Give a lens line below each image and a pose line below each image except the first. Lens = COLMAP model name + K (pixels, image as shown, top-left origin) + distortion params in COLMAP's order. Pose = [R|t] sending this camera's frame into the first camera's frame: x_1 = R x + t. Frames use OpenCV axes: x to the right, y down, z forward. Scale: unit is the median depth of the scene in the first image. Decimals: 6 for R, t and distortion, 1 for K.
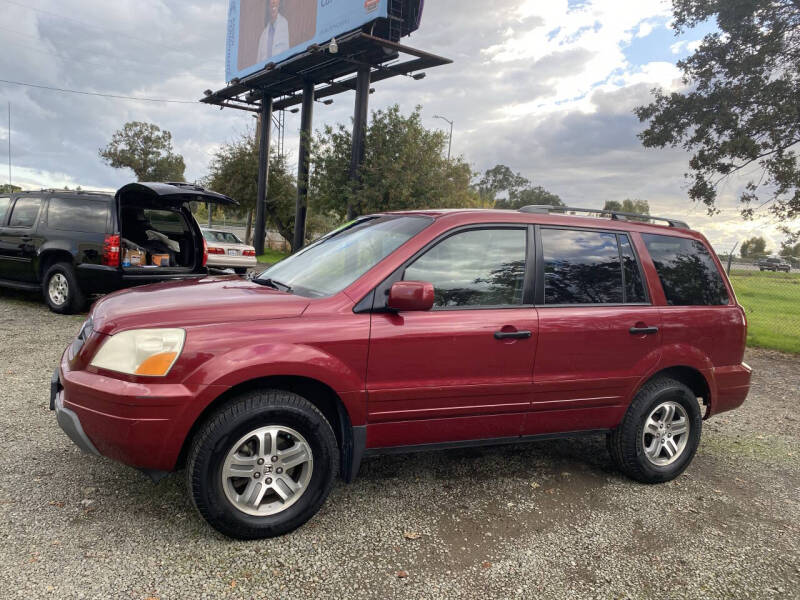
lens RADIAL K [[608.2, 0, 393.3], [0, 608.2, 294.4], [0, 0, 1]] dist [0.019252, -0.019909]
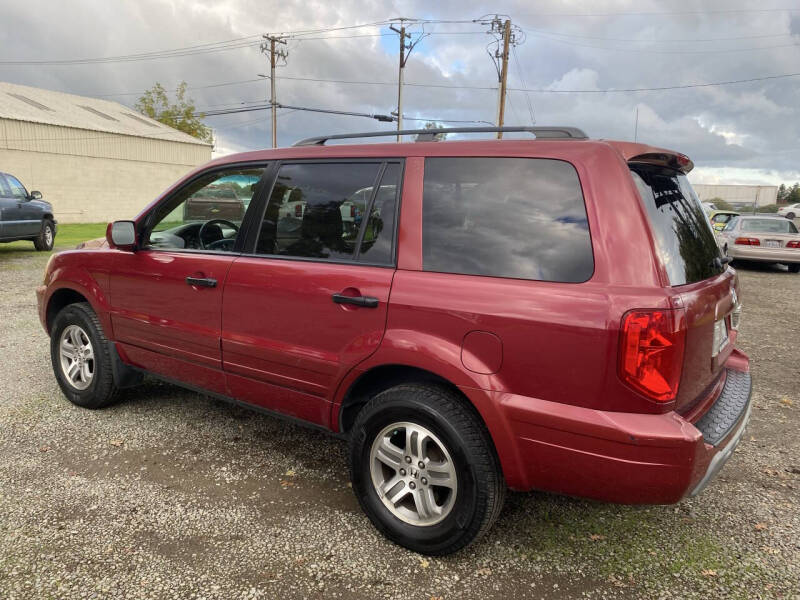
lens RADIAL K [[608.2, 0, 389.3], [0, 608.2, 299.5], [0, 0, 1]] dist [0.019252, -0.019909]
pose [[0.485115, 0.083787, -0.870427, 0.959765], [-0.078535, 0.995551, 0.052062, 0.018500], [0.870917, 0.043103, 0.489537, 0.660691]]
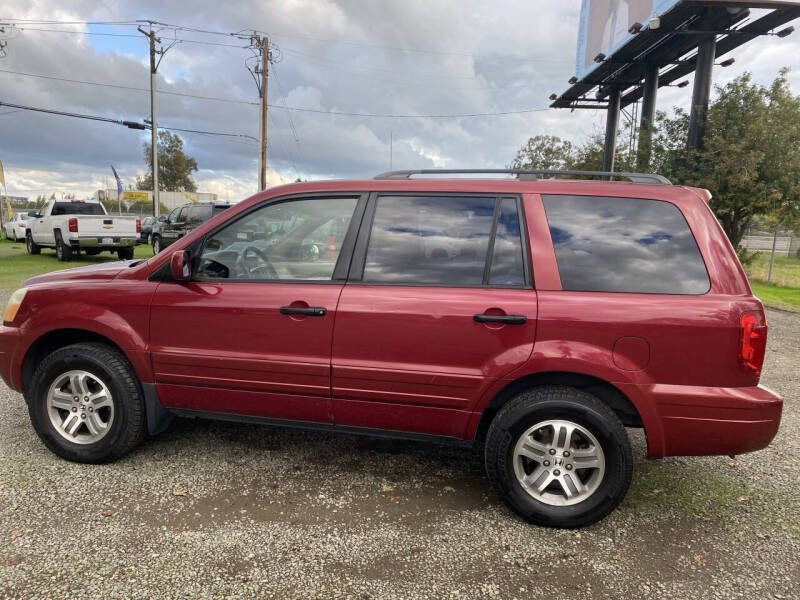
lens RADIAL K [[608.2, 0, 388.0], [0, 608.2, 303.9], [0, 0, 1]] dist [0.019252, -0.019909]
pose [[0.797836, 0.035672, -0.601818, 0.715899], [-0.033835, 0.999324, 0.014377, 0.031390], [0.601924, 0.008892, 0.798504, 0.279793]]
